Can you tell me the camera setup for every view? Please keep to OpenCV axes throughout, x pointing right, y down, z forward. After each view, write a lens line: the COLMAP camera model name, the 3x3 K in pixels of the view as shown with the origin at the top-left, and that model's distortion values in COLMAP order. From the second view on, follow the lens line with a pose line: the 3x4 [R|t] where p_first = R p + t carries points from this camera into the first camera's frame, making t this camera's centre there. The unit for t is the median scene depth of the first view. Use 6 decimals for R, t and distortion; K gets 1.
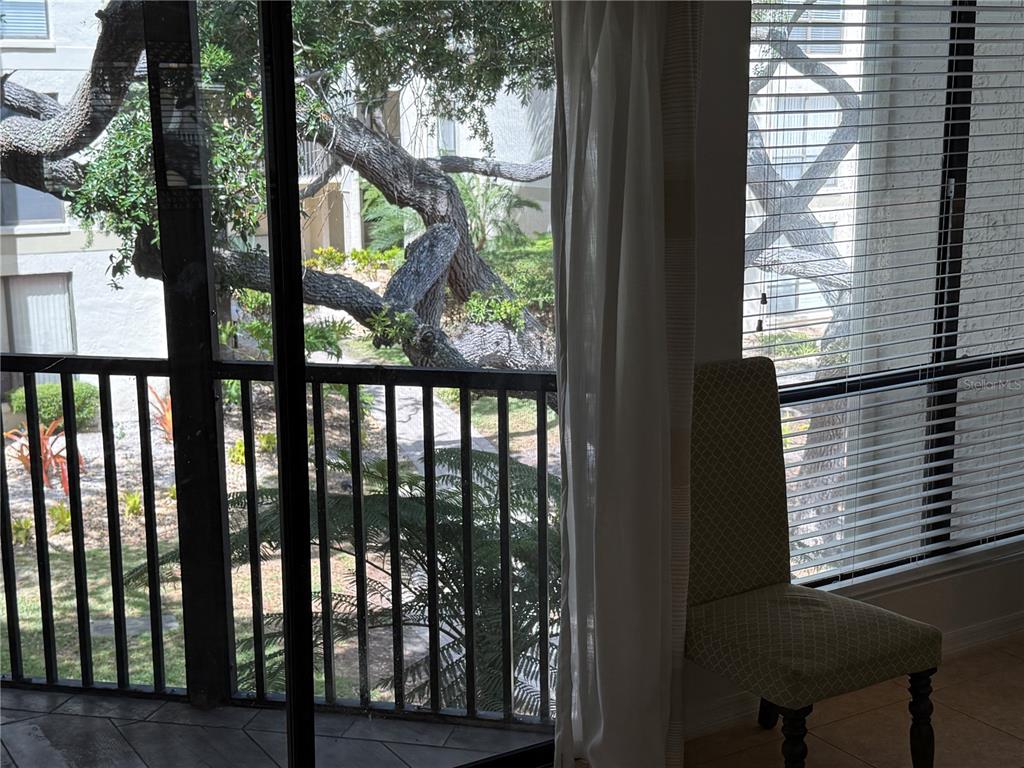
lens RADIAL K [[1365.6, 0, 512.0], [0, 1365.6, 384.0], [0, 0, 1]] dist [0.072862, 0.007591]
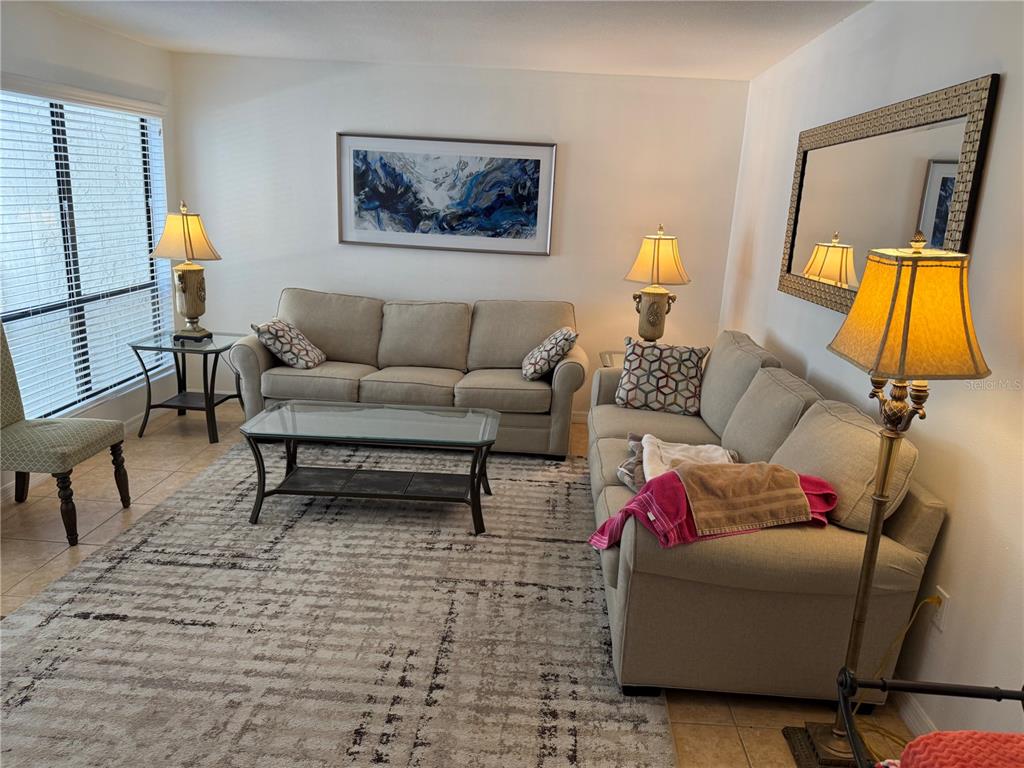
lens RADIAL K [[717.6, 0, 517.2], [0, 717.6, 381.0], [0, 0, 1]] dist [0.080321, -0.124183]
pose [[0.561201, -0.163843, 0.811301, -0.180451], [0.105000, 0.986385, 0.126570, 0.034981], [-0.820992, 0.014156, 0.570764, -0.079469]]
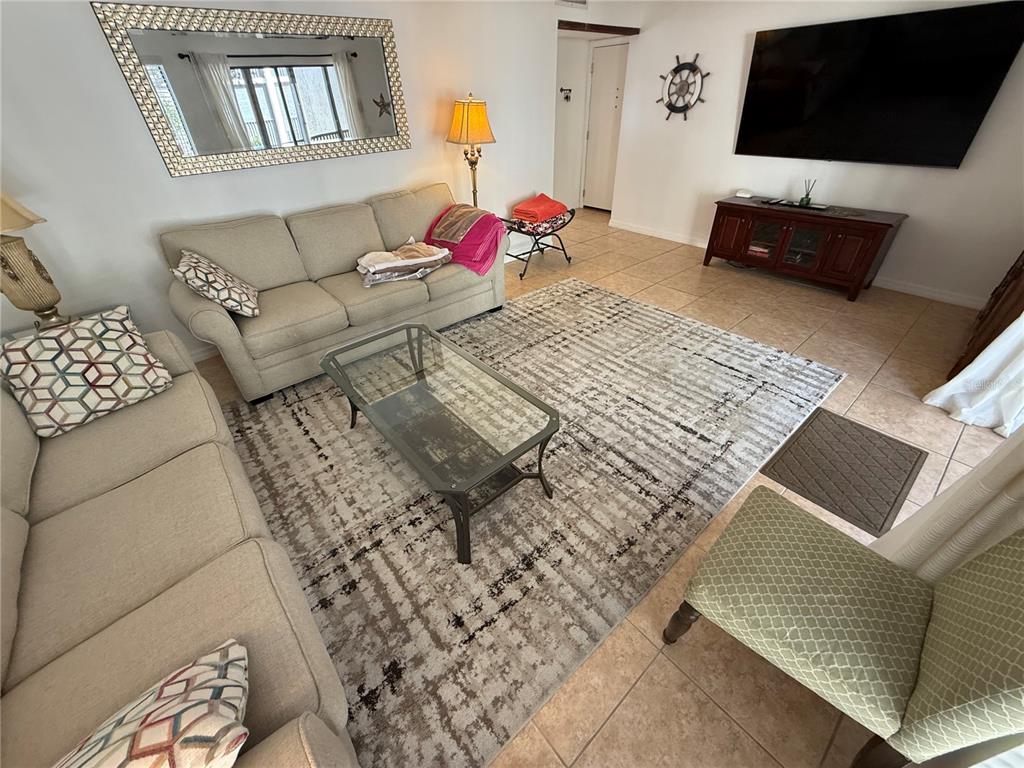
lens RADIAL K [[409.6, 0, 510.7], [0, 409.6, 381.6], [0, 0, 1]] dist [-0.000677, 0.000150]
pose [[-0.987042, 0.121341, -0.104994, 0.377467], [0.008437, 0.692670, 0.721205, -0.146200], [0.160238, 0.710974, -0.684718, 0.867070]]
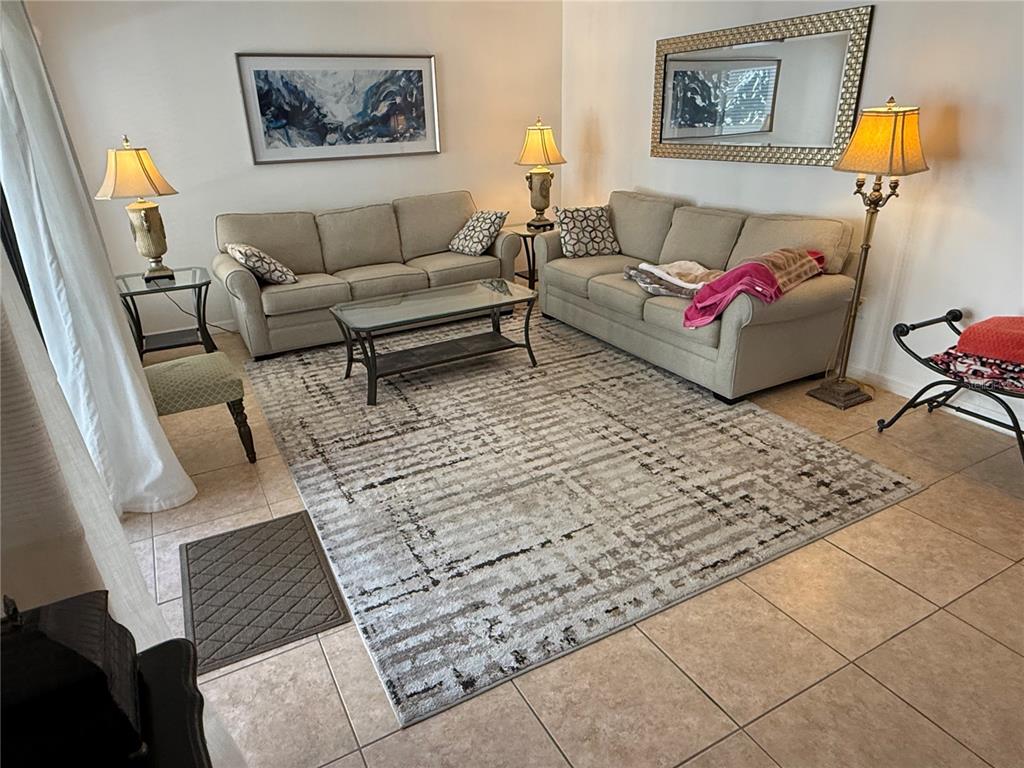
lens RADIAL K [[647.1, 0, 505.2], [0, 647.1, 382.0], [0, 0, 1]] dist [-0.003030, -0.000815]
pose [[0.052548, -0.380312, 0.923364, -0.497128], [0.218887, 0.906543, 0.360927, -0.038840], [-0.974334, 0.183146, 0.130882, 0.350817]]
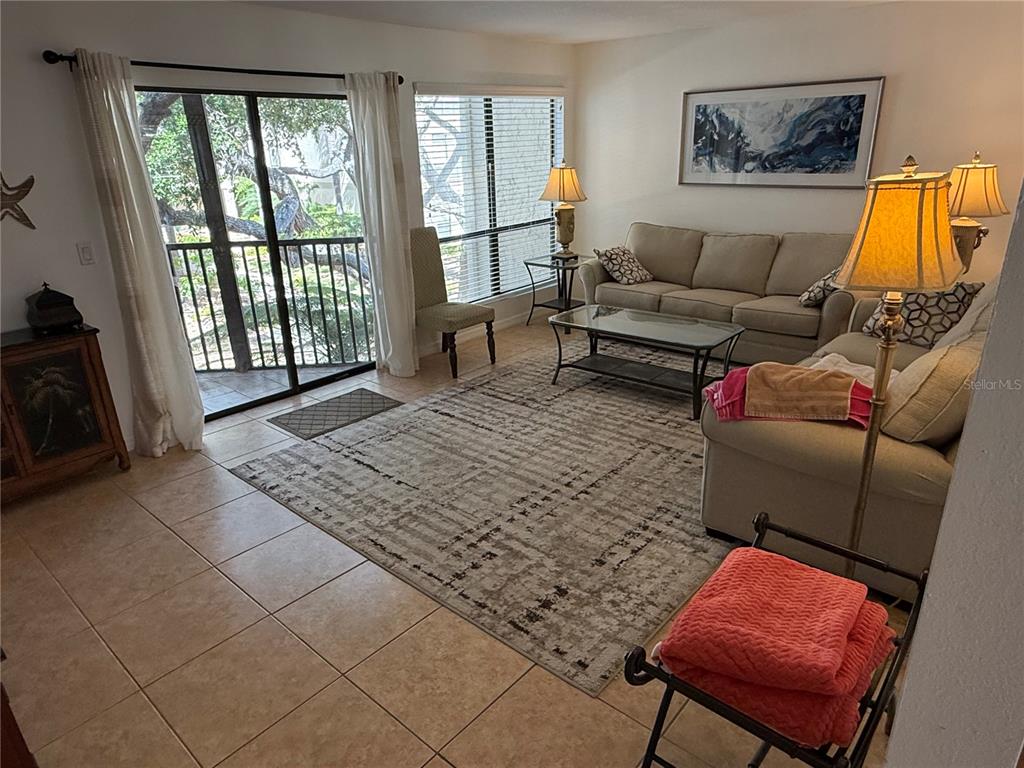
lens RADIAL K [[649.5, 0, 512.0], [0, 649.5, 384.0], [0, 0, 1]] dist [-0.001294, 0.000557]
pose [[0.954827, -0.120969, 0.271425, -0.063576], [0.076633, 0.982735, 0.168405, 0.080204], [-0.287110, -0.139998, 0.947612, -0.370483]]
